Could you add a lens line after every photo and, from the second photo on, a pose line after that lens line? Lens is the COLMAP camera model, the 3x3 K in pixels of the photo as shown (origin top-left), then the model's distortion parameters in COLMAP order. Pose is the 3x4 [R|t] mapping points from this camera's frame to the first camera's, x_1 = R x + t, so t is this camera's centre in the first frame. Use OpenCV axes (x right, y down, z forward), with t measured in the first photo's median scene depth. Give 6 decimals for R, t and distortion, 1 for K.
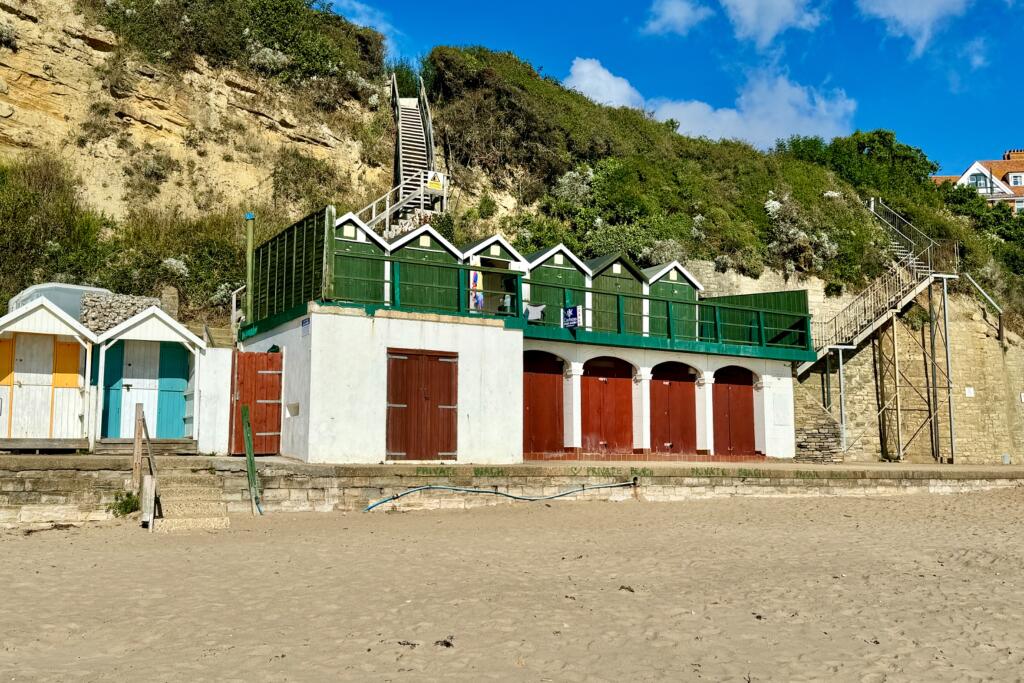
lens RADIAL K [[987.3, 0, 506.5], [0, 987.3, 346.3], [0, 0, 1]] dist [0.198864, -0.427202]
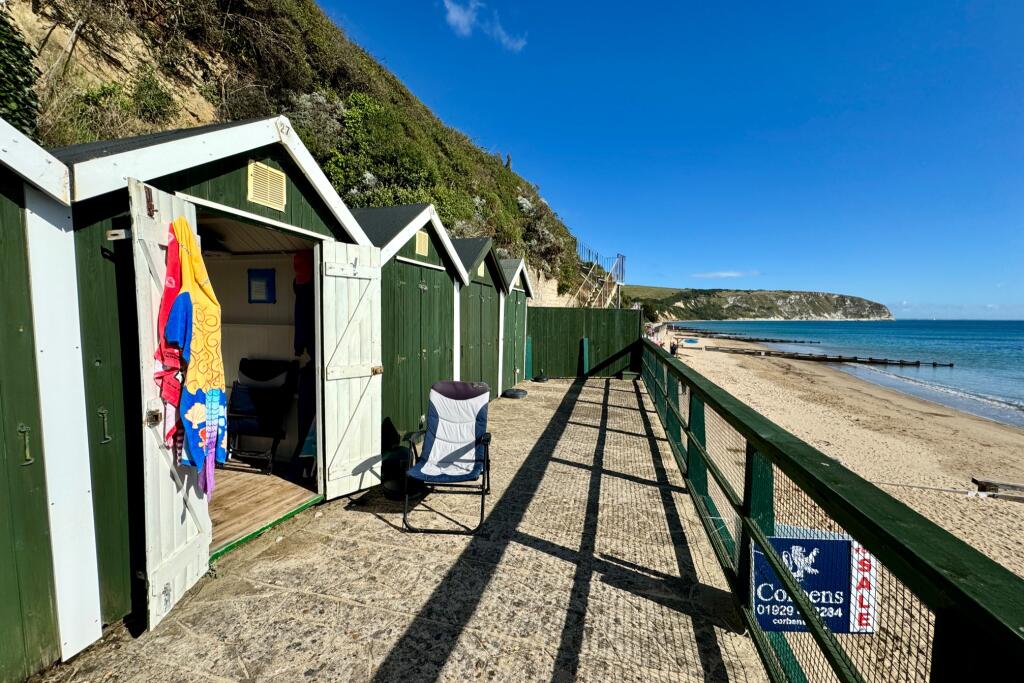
lens RADIAL K [[407.7, 0, 511.2], [0, 407.7, 342.5], [0, 0, 1]] dist [-0.002697, -0.000041]
pose [[0.742407, -0.039489, 0.668785, -0.031902], [-0.083867, 0.984931, 0.151255, -0.072573], [-0.664680, -0.168381, 0.727907, 0.804266]]
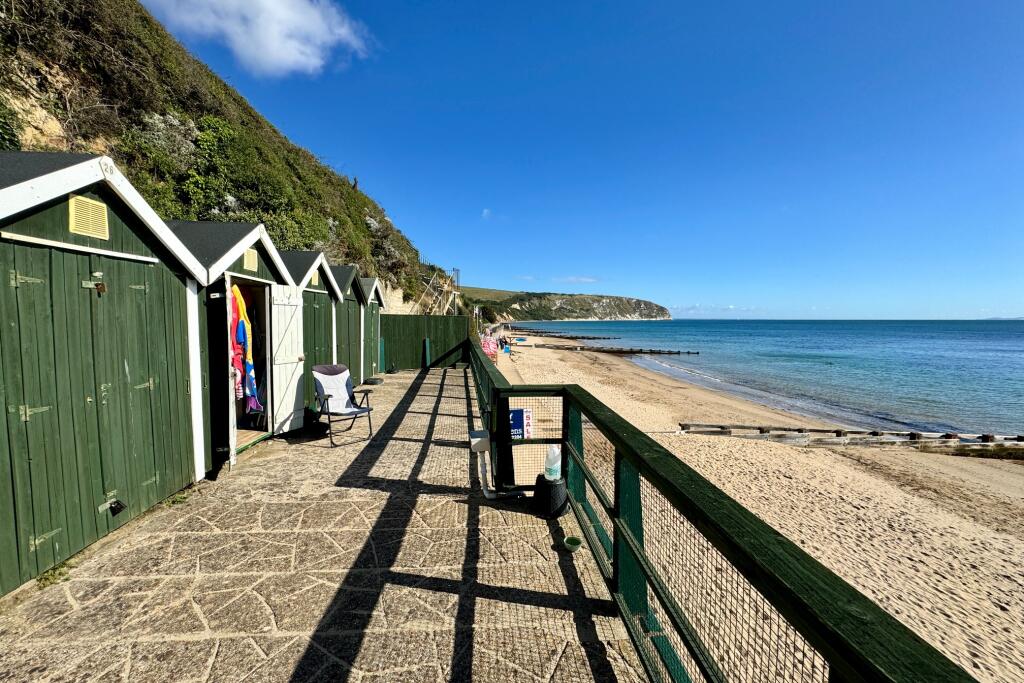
lens RADIAL K [[407.7, 0, 511.2], [0, 407.7, 342.5], [0, 0, 1]] dist [-0.002697, -0.000041]
pose [[0.442917, -0.053093, 0.894989, -0.115535], [-0.108276, 0.987771, 0.112181, -0.085180], [-0.890000, -0.146593, 0.431752, 0.737517]]
